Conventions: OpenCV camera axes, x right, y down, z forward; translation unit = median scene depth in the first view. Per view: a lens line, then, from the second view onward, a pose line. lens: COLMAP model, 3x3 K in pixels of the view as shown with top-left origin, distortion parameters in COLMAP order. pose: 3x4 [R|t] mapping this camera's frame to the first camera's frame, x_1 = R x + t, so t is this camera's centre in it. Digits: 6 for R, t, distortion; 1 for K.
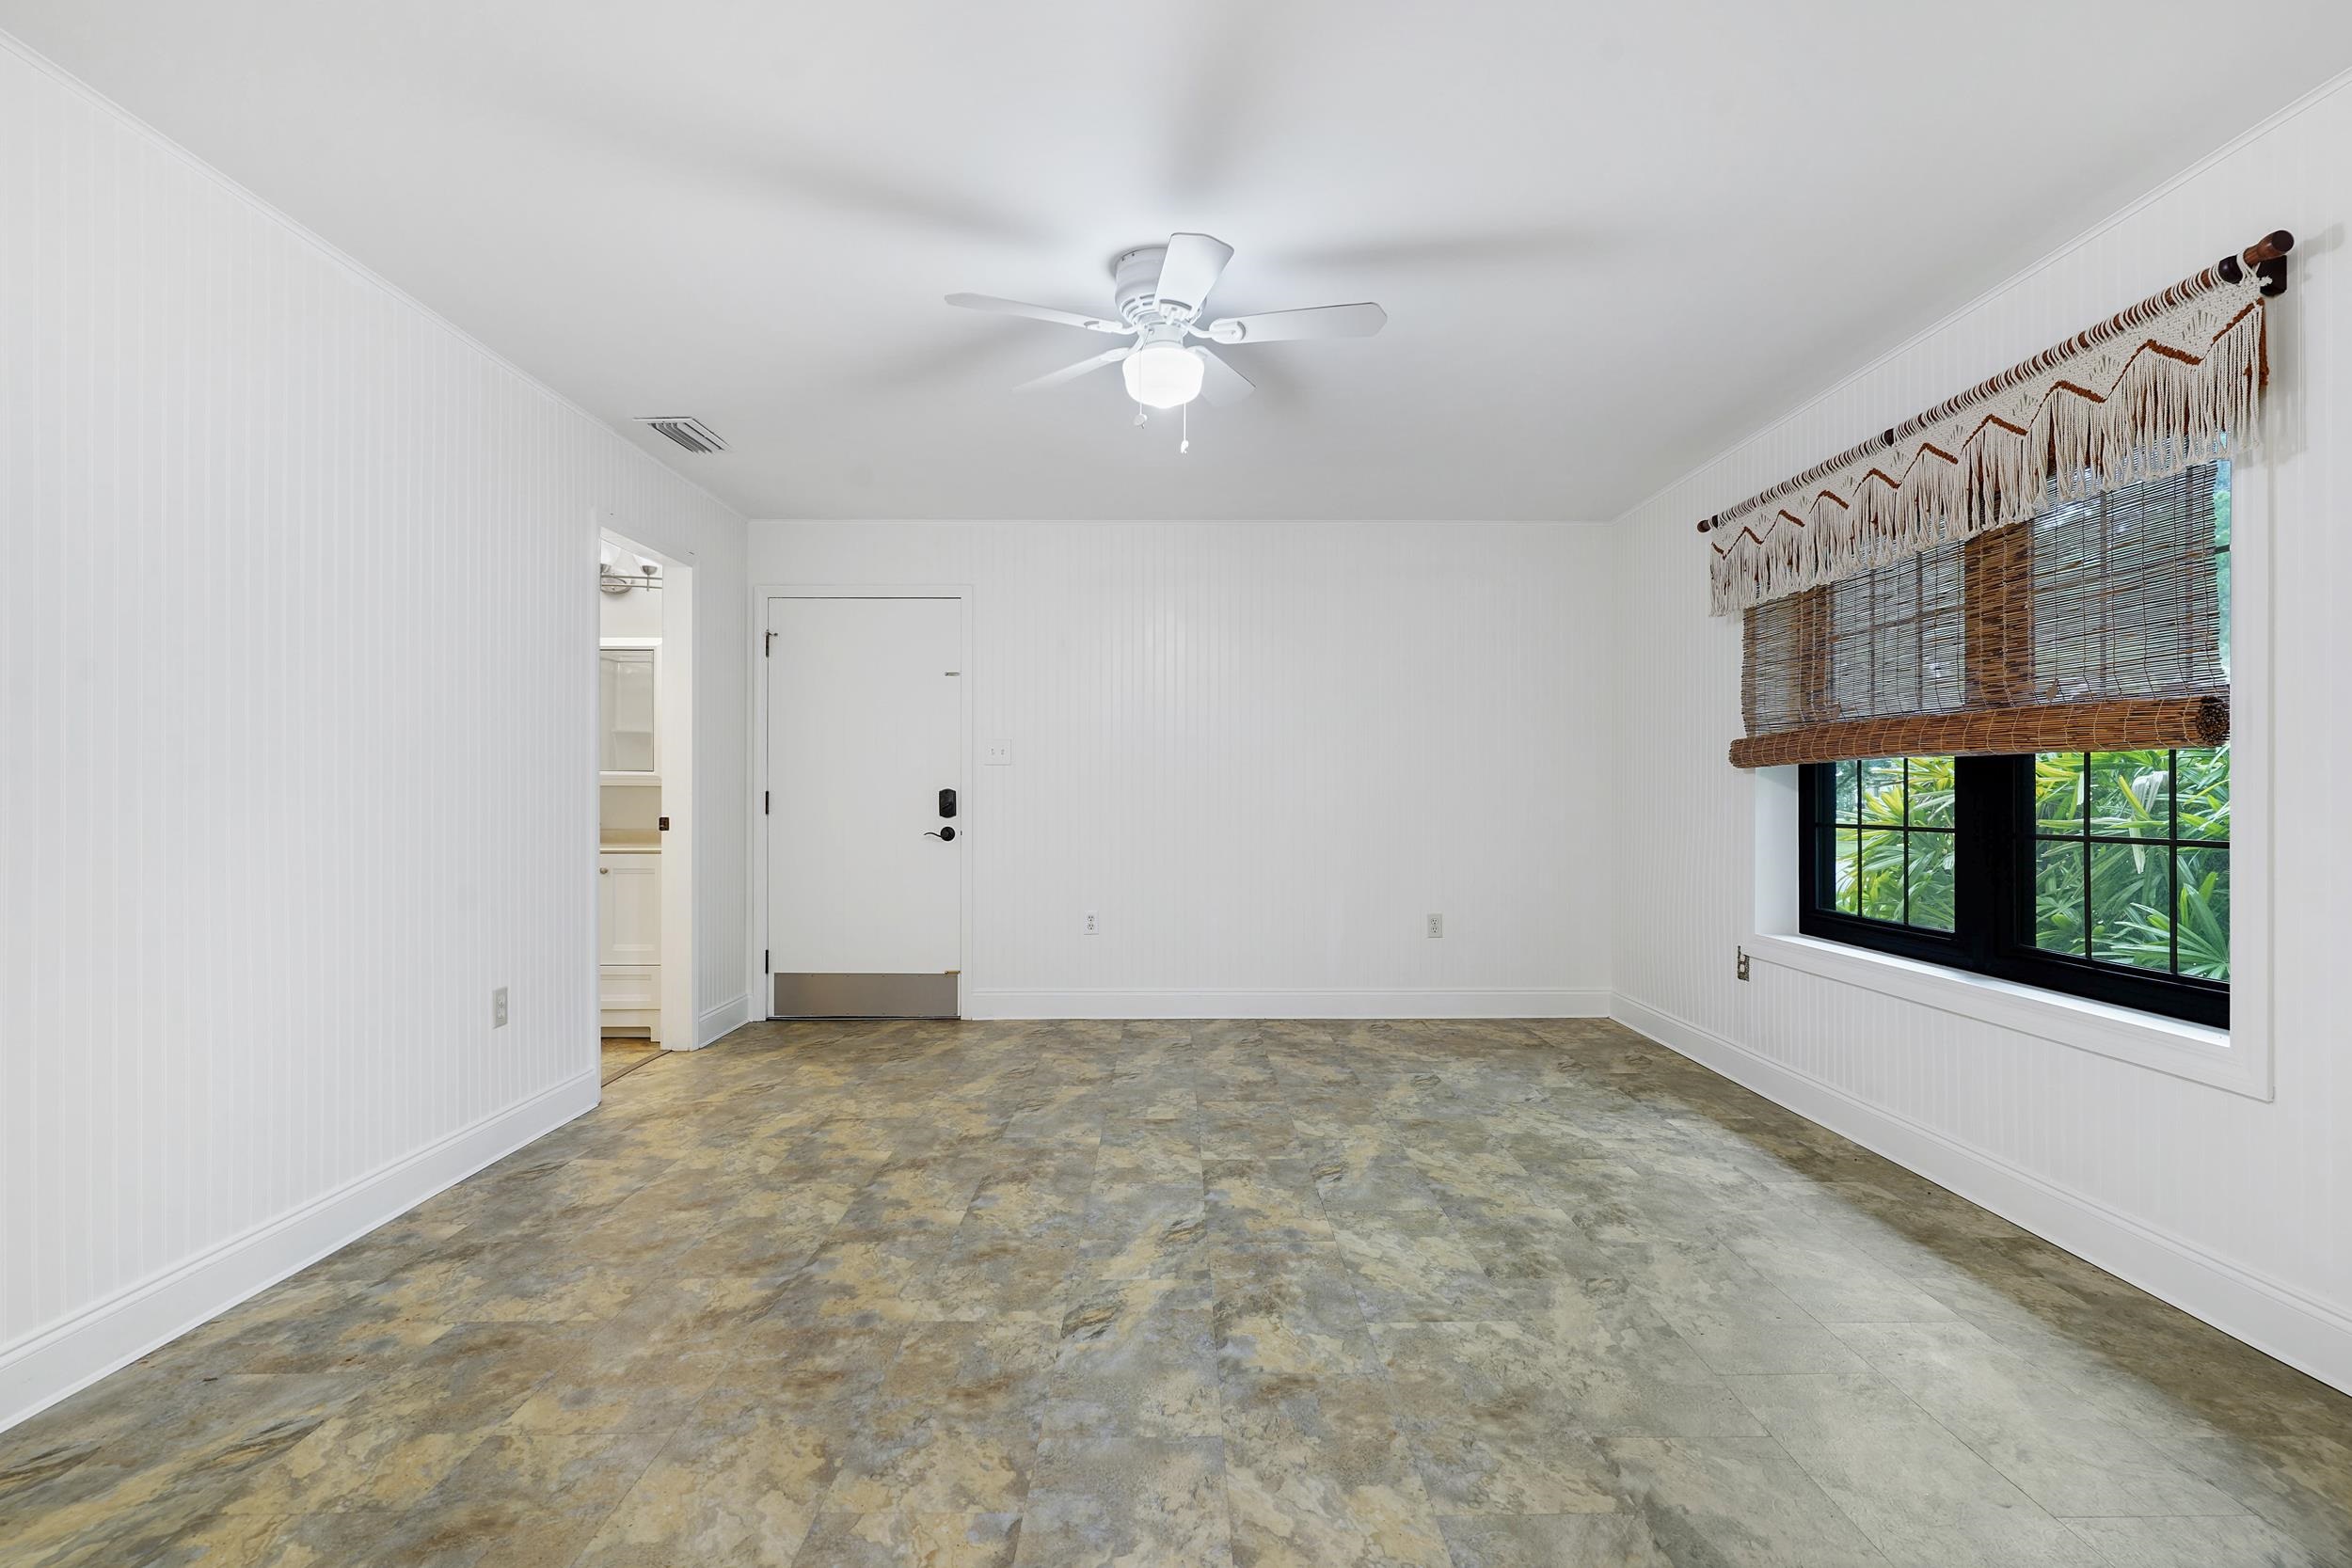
lens RADIAL K [[1198.7, 0, 1191.2], [0, 1198.7, 780.2], [0, 0, 1]] dist [-0.012184, 0.009772]
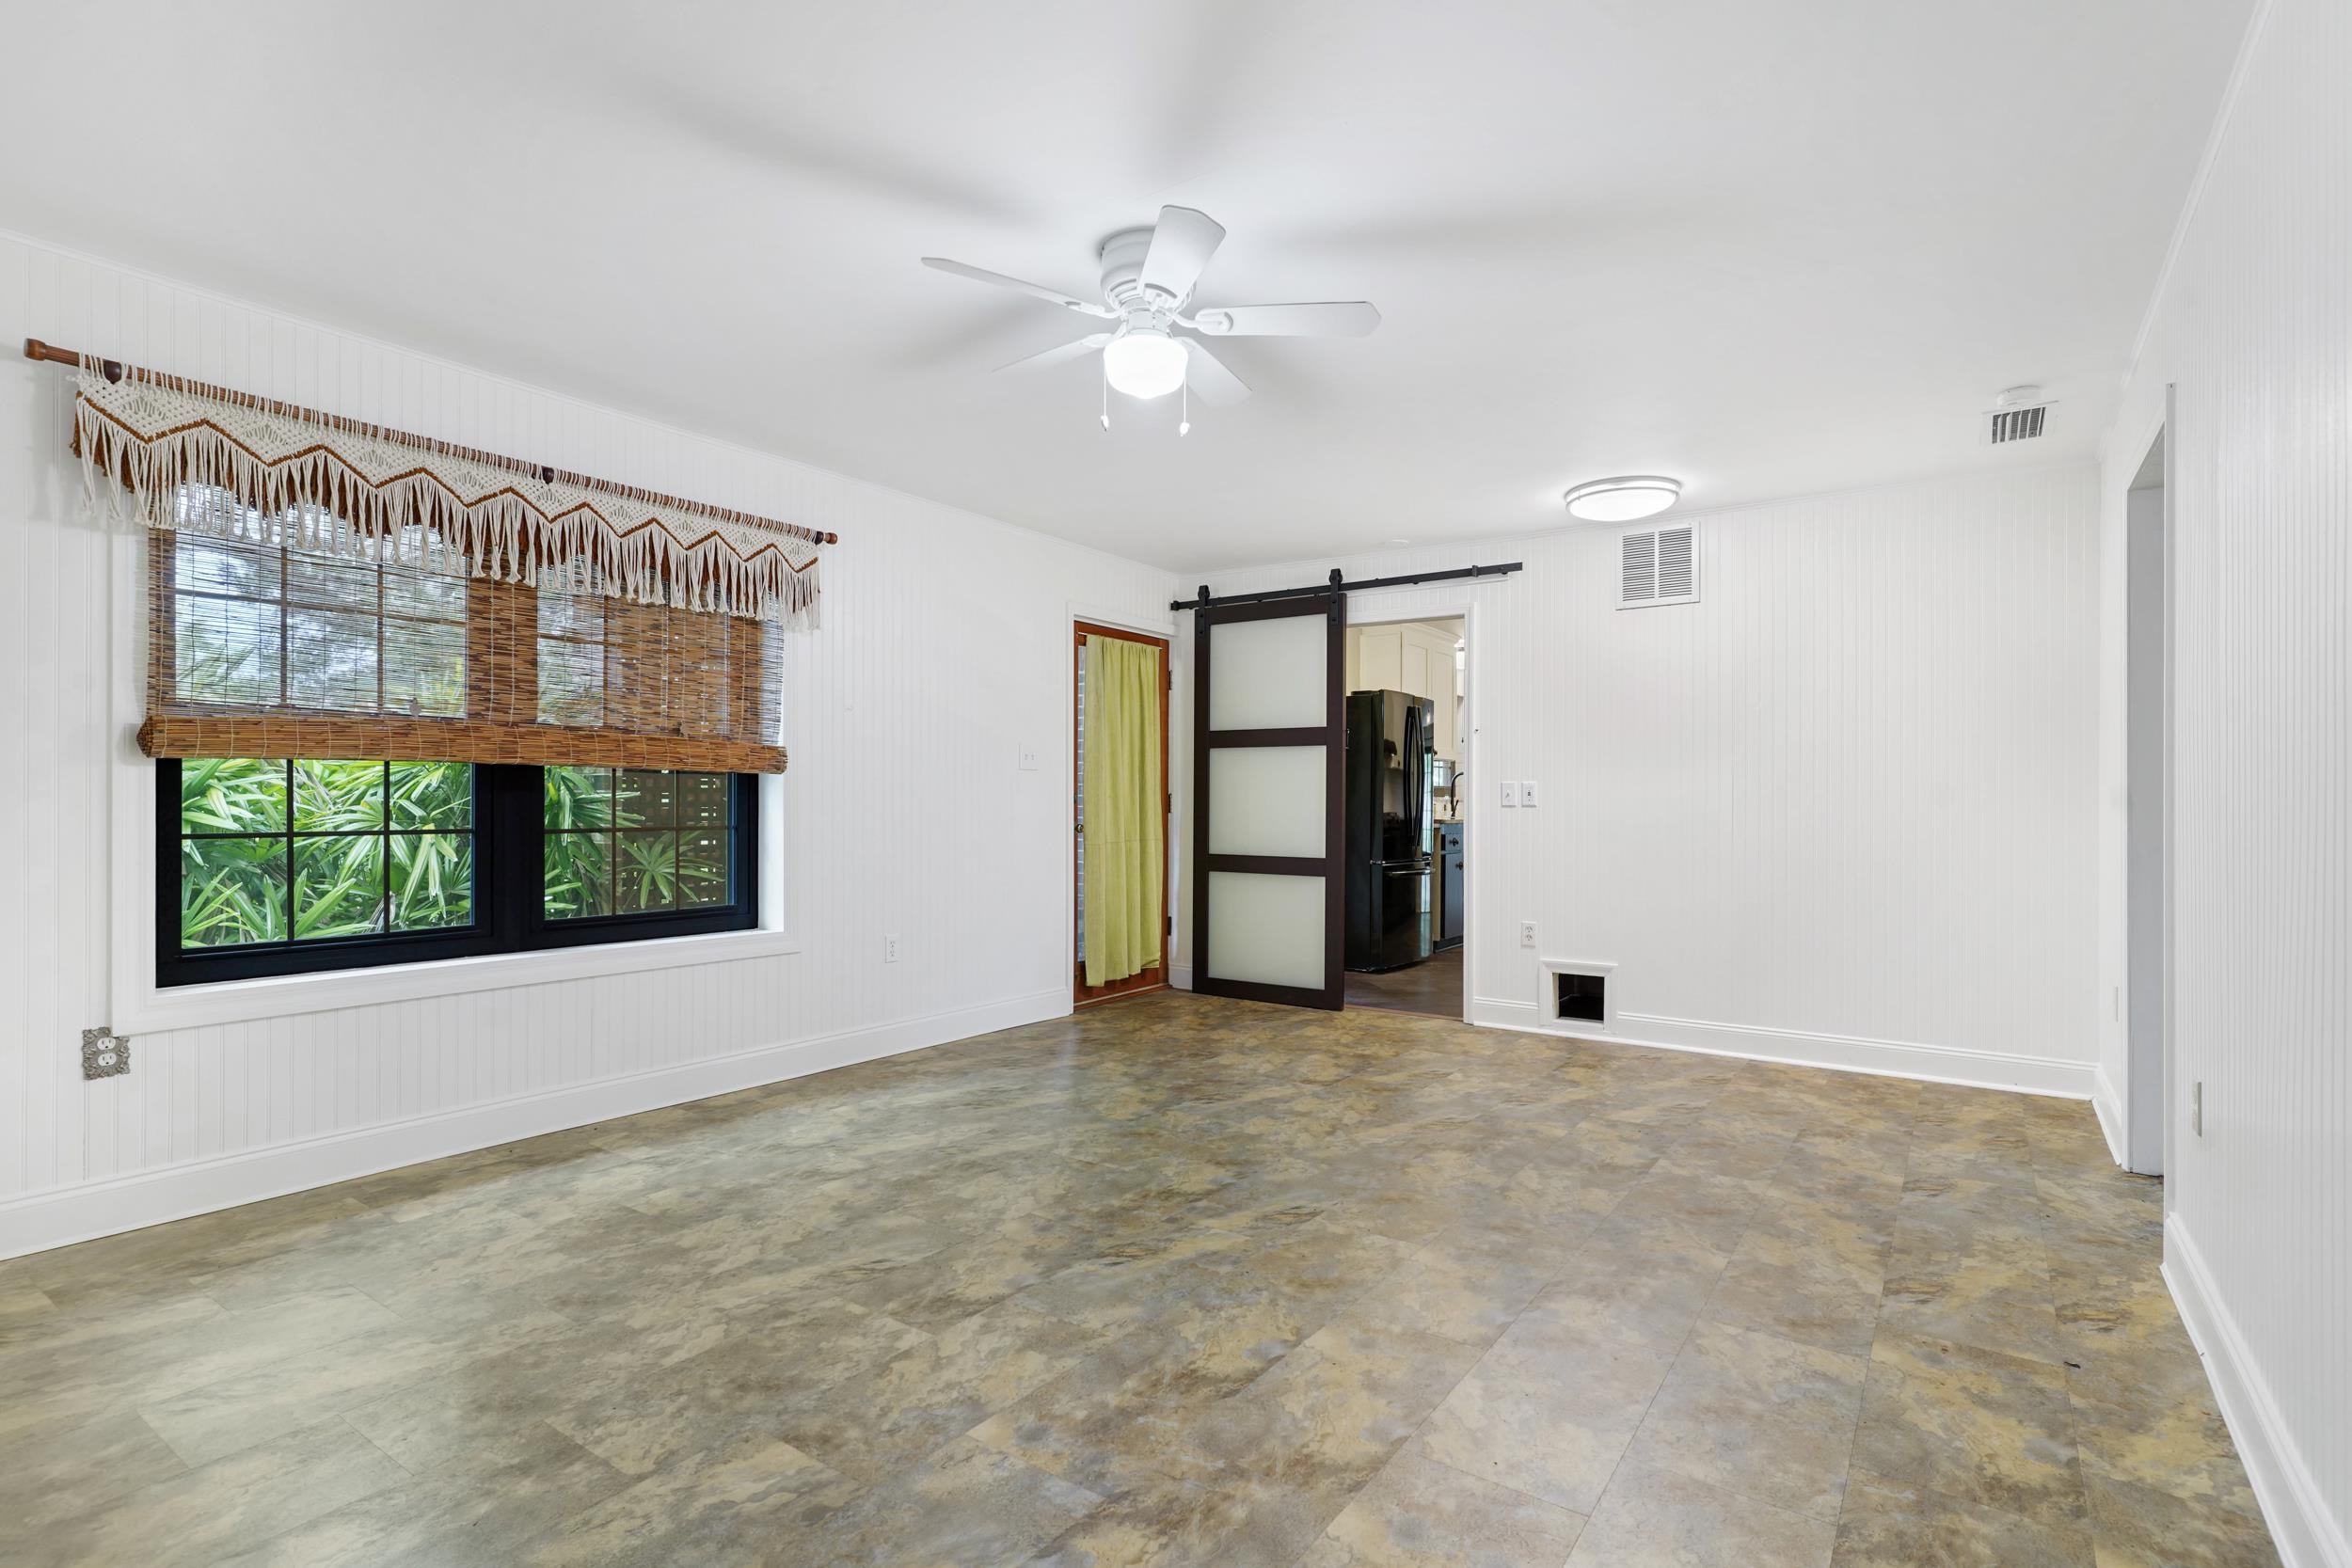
lens RADIAL K [[1198.7, 0, 1191.2], [0, 1198.7, 780.2], [0, 0, 1]] dist [-0.012184, 0.009772]
pose [[-0.831848, 0.005427, 0.554976, -0.578572], [-0.011993, 0.999543, -0.027751, 0.021246], [-0.554873, -0.029740, -0.831403, 1.754847]]
